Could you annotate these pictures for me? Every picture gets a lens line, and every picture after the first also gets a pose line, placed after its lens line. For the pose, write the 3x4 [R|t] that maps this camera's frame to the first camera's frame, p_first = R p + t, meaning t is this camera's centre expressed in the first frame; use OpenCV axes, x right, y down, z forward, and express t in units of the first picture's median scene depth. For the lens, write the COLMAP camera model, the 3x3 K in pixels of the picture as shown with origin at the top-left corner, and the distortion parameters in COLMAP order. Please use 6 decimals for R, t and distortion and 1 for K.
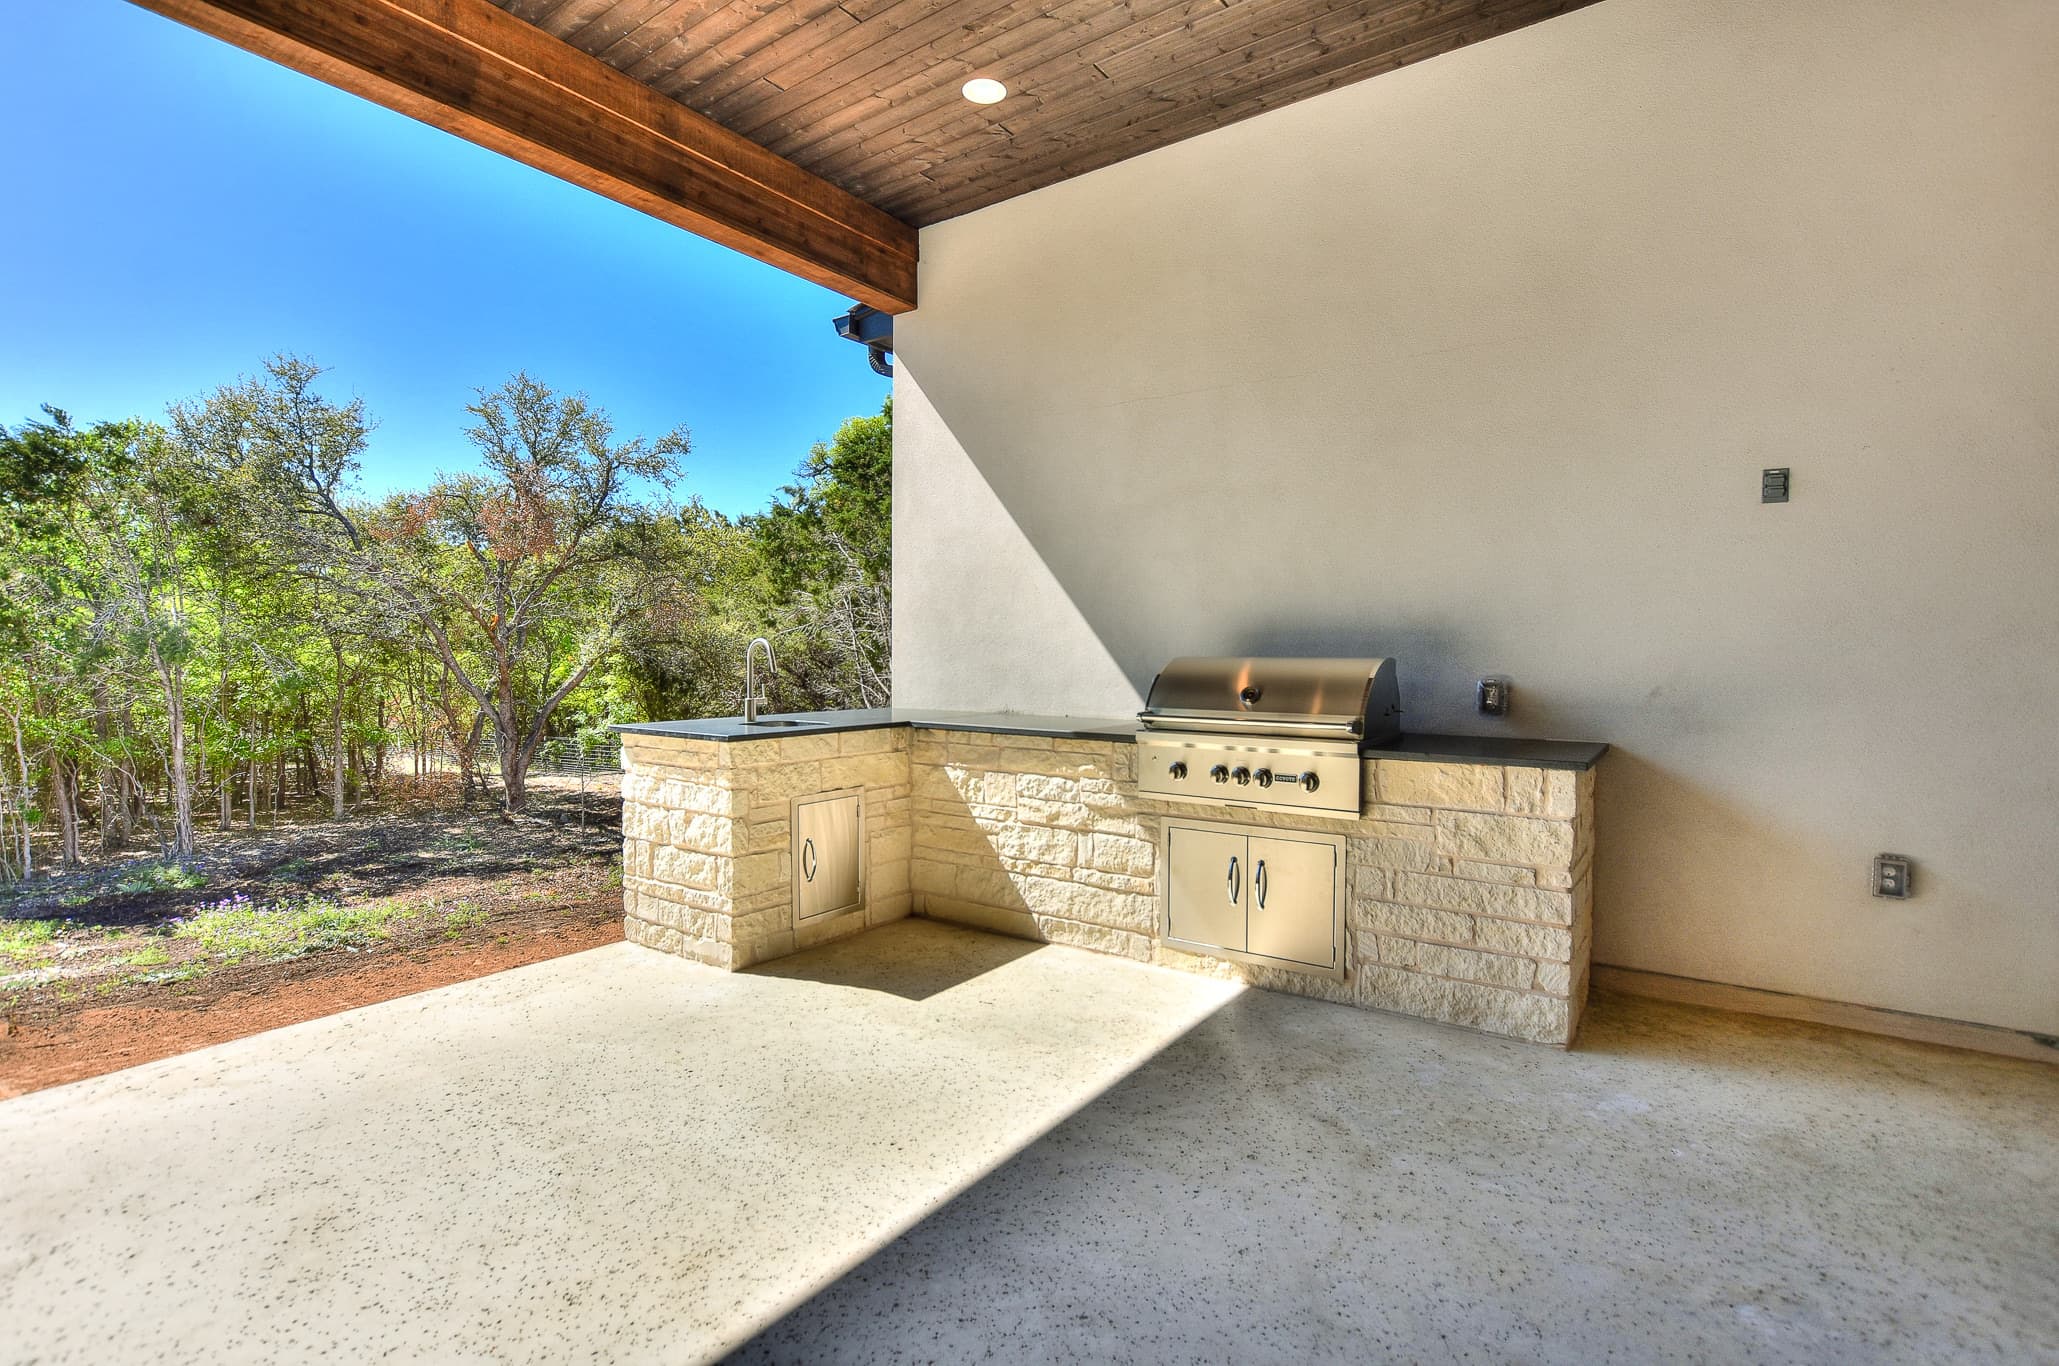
lens RADIAL K [[959.1, 0, 1016.5], [0, 959.1, 669.5], [0, 0, 1]] dist [-0.016751, 0.002378]
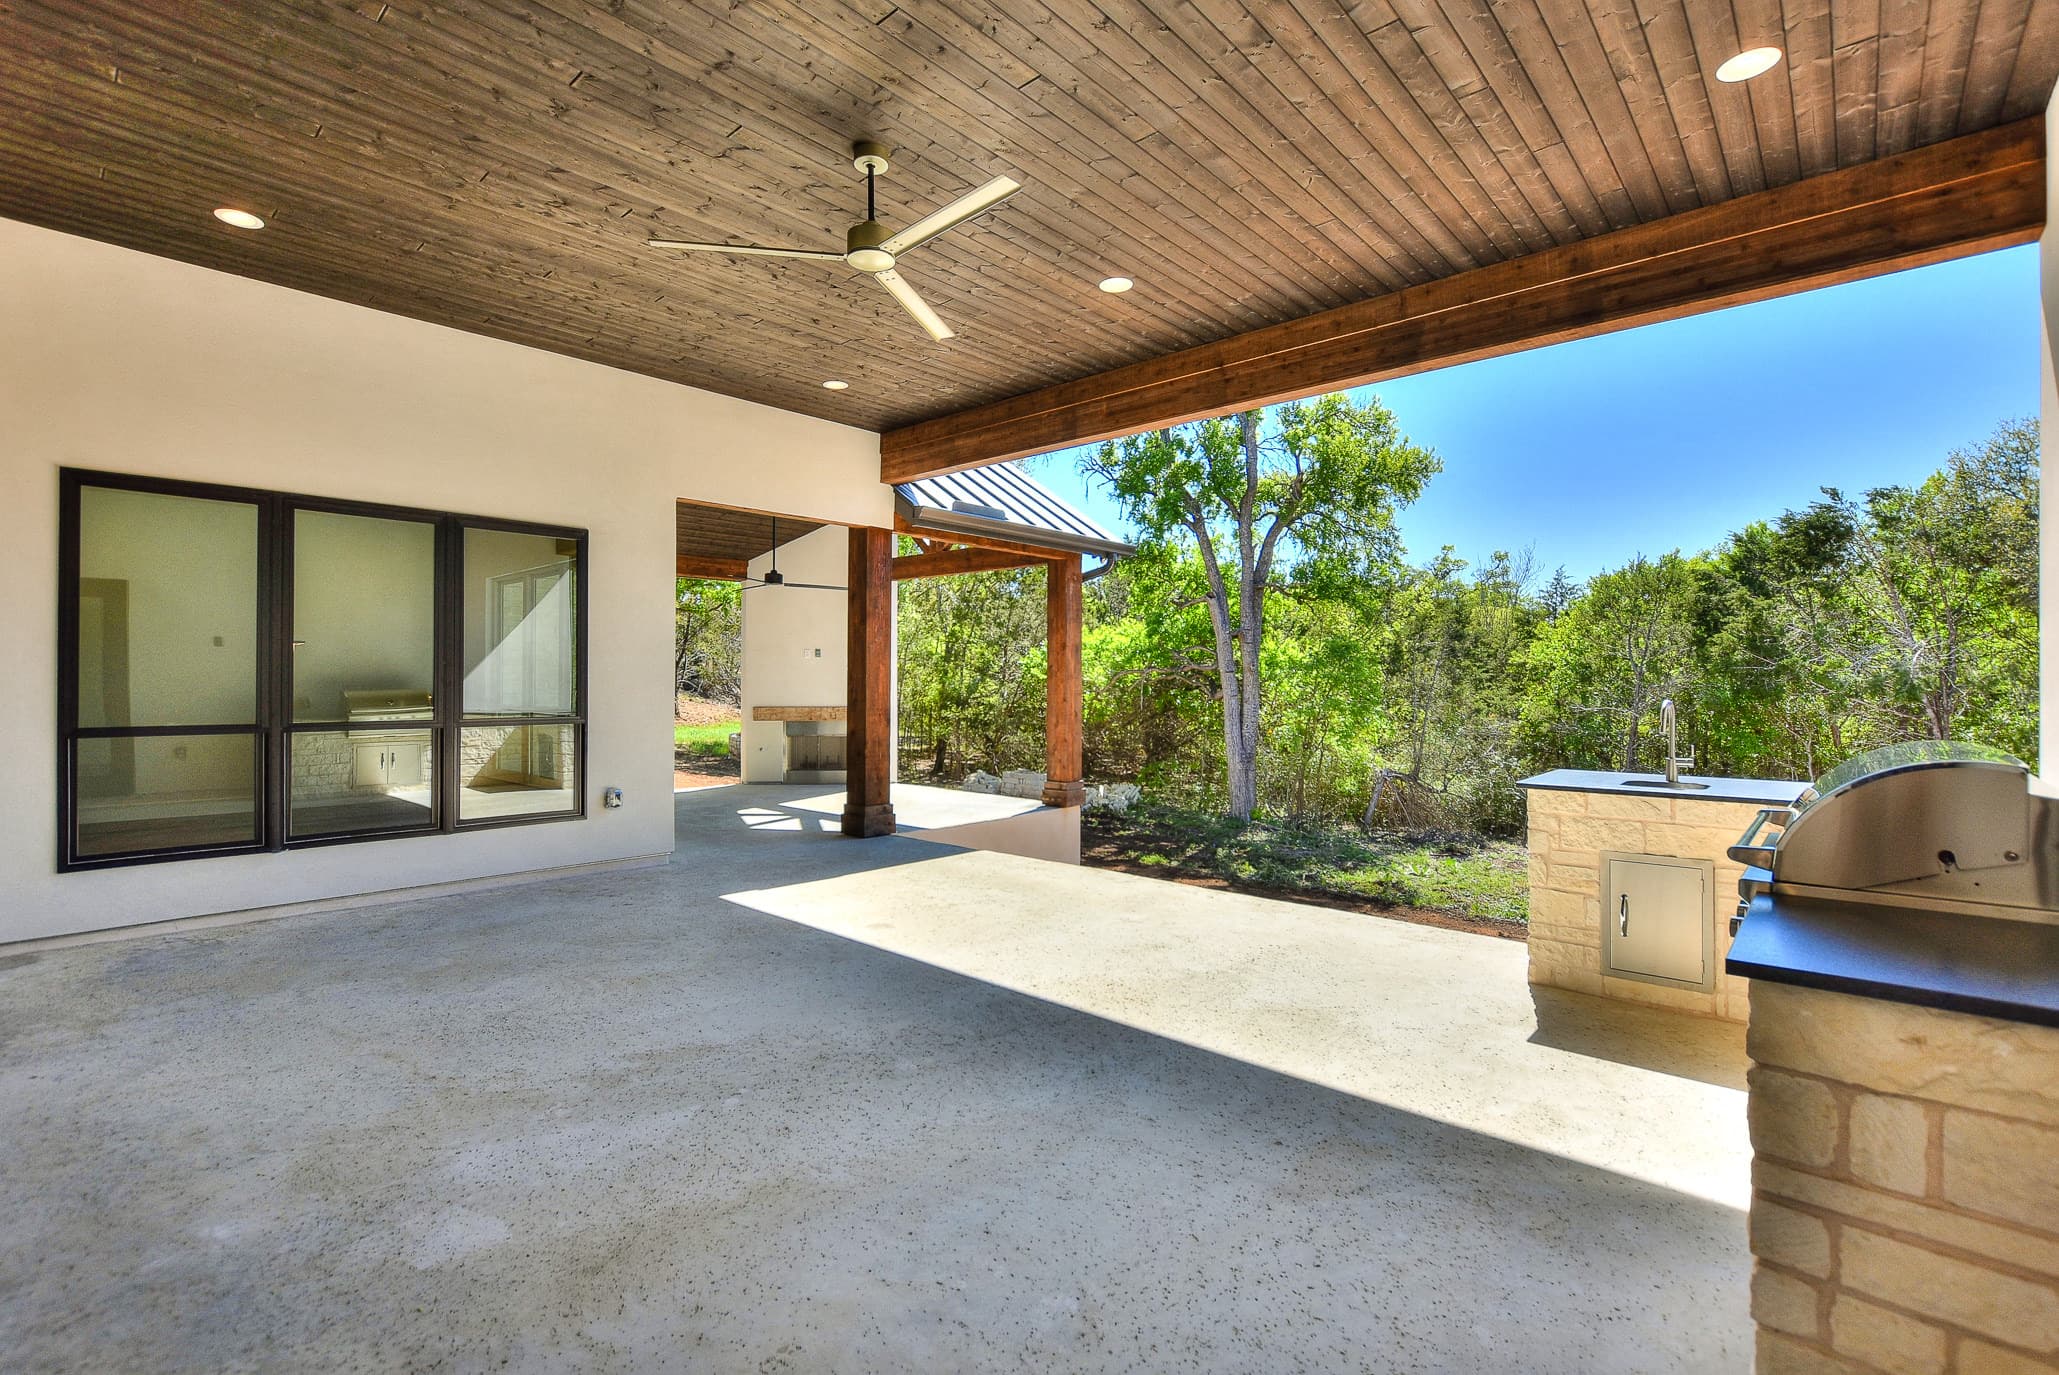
lens RADIAL K [[906.1, 0, 1035.0], [0, 906.1, 681.2], [0, 0, 1]] dist [-0.018021, 0.001661]
pose [[-0.093559, -0.007557, -0.995585, 0.781758], [-0.016131, 0.999851, -0.006073, -0.037131], [0.995483, 0.015491, -0.093667, 0.431444]]
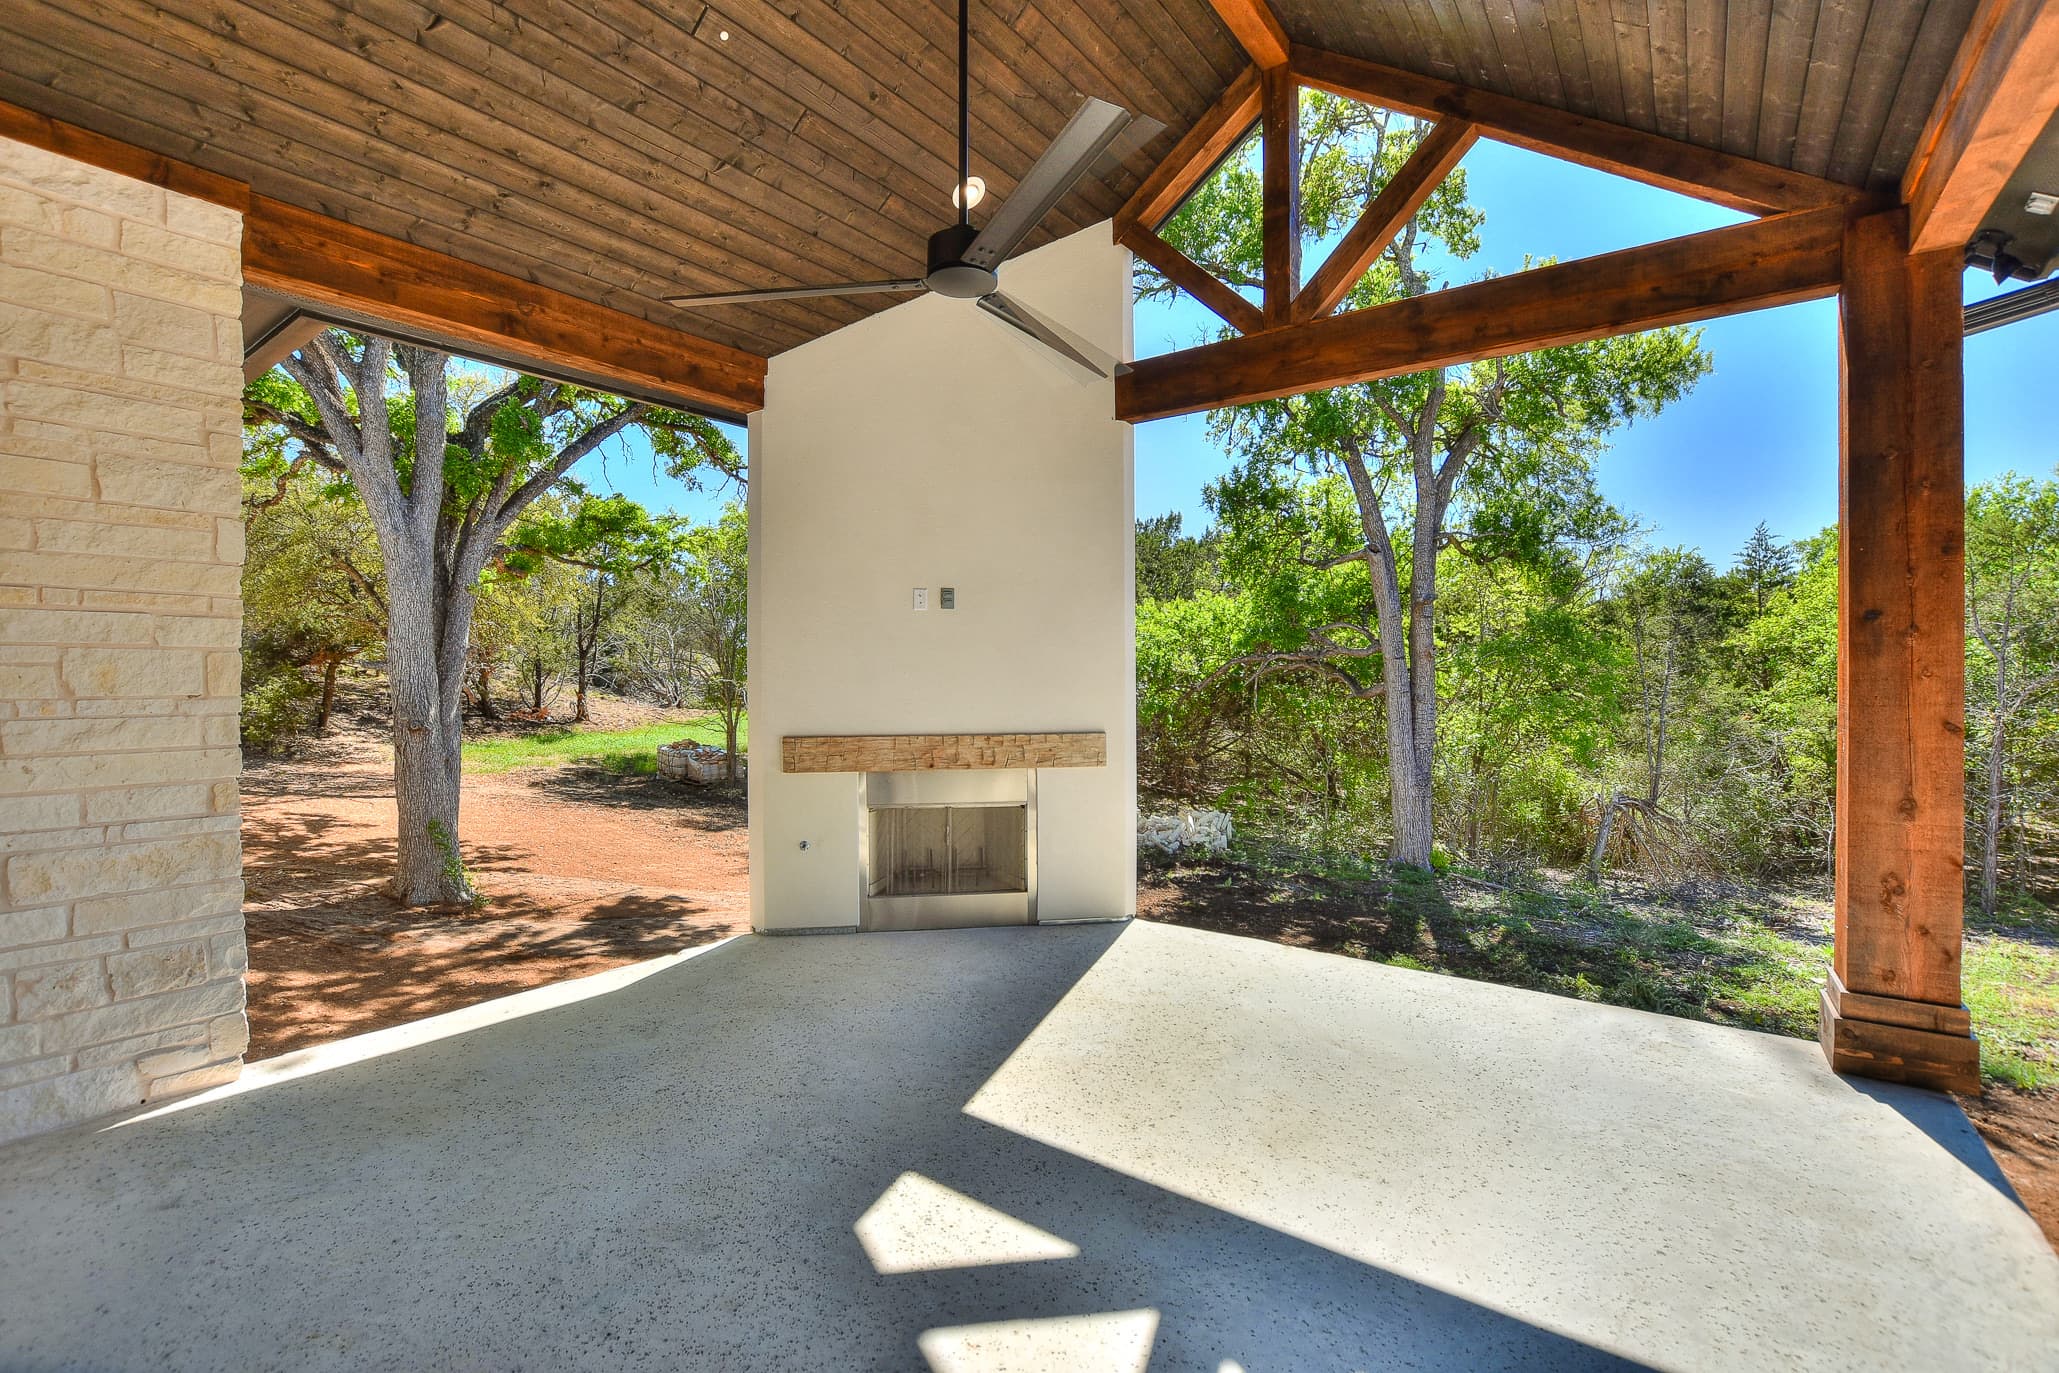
lens RADIAL K [[906.1, 0, 1032.2], [0, 906.1, 681.1], [0, 0, 1]] dist [-0.018021, 0.001661]
pose [[-0.012207, 0.000229, -0.999925, -1.005802], [-0.012429, 0.999923, 0.000380, -0.030715], [0.999848, 0.012433, -0.012203, -0.468660]]
